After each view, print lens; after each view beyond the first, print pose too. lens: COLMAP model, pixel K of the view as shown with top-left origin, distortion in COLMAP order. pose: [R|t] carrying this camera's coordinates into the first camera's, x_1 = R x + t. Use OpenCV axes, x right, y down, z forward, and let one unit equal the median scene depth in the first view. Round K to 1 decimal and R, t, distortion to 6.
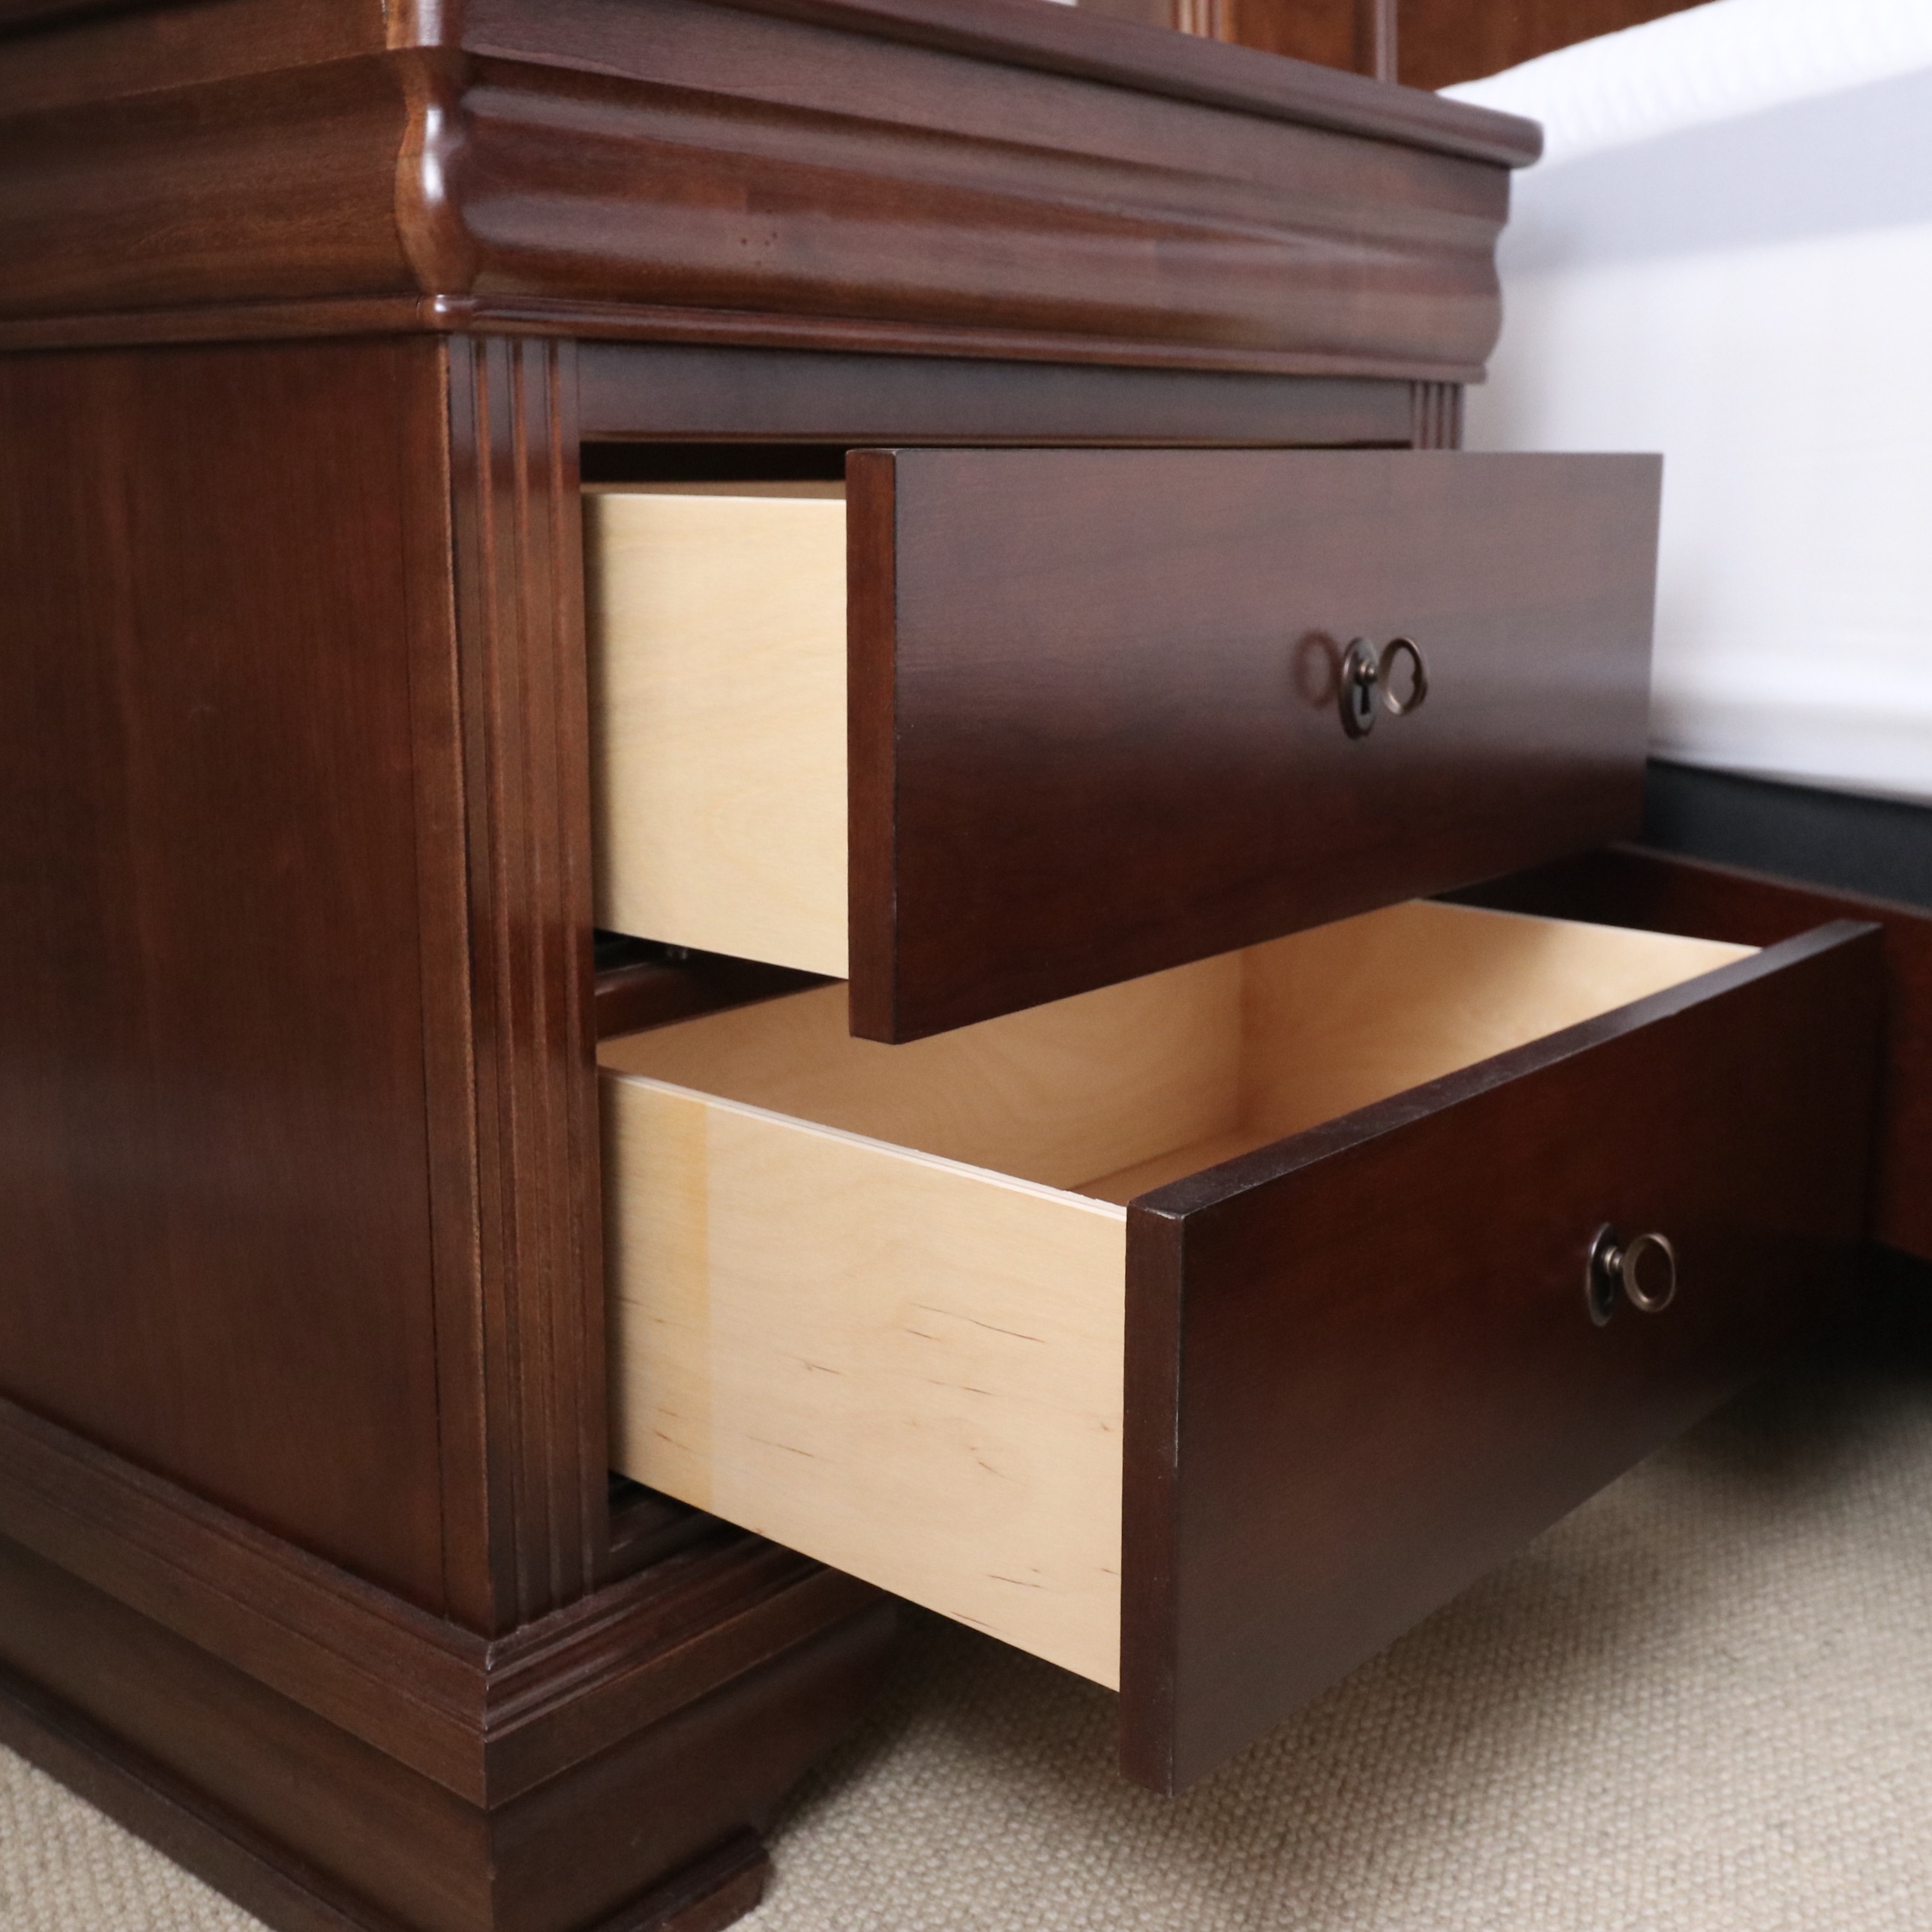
lens RADIAL K [[2299.7, 0, 971.0], [0, 2299.7, 967.4], [0, 0, 1]] dist [0.008361, 0.000000]
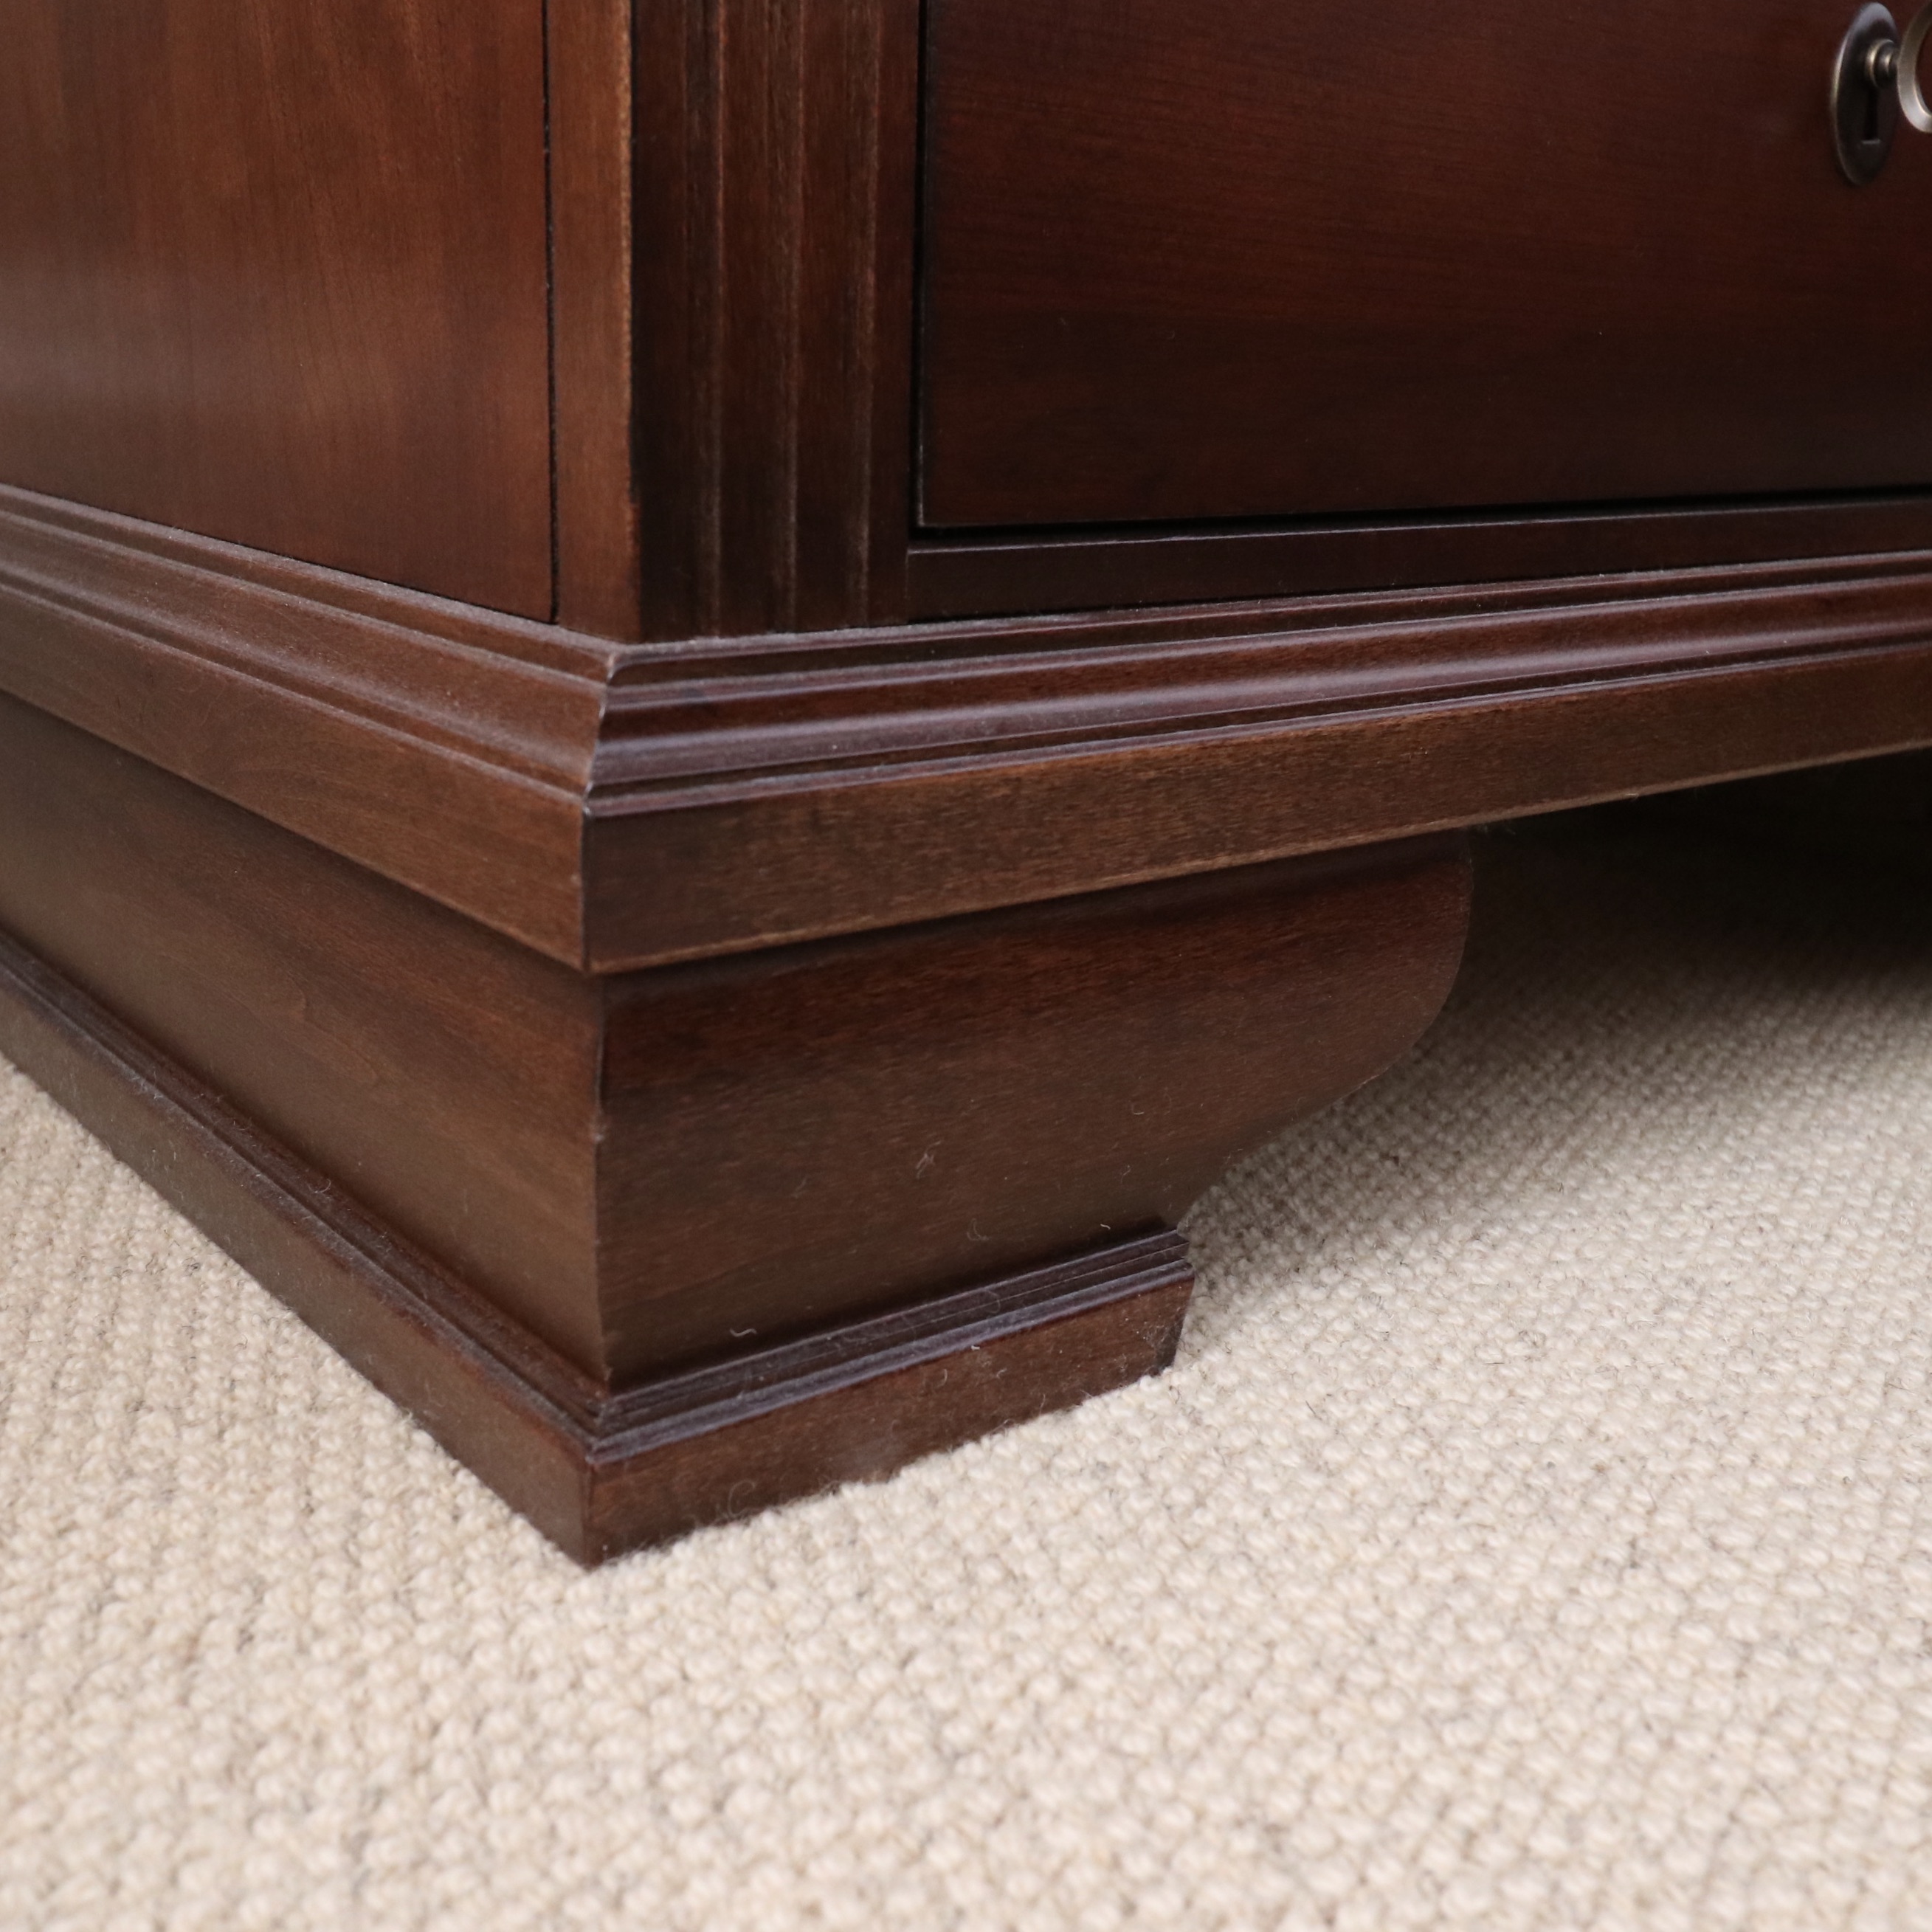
lens RADIAL K [[2299.7, 0, 963.9], [0, 2299.7, 961.8], [0, 0, 1]] dist [0.008361, 0.000000]
pose [[0.976340, 0.077693, -0.201800, -0.040694], [-0.063153, 0.994988, 0.077525, 0.277360], [0.206812, -0.062946, 0.976354, 0.493650]]
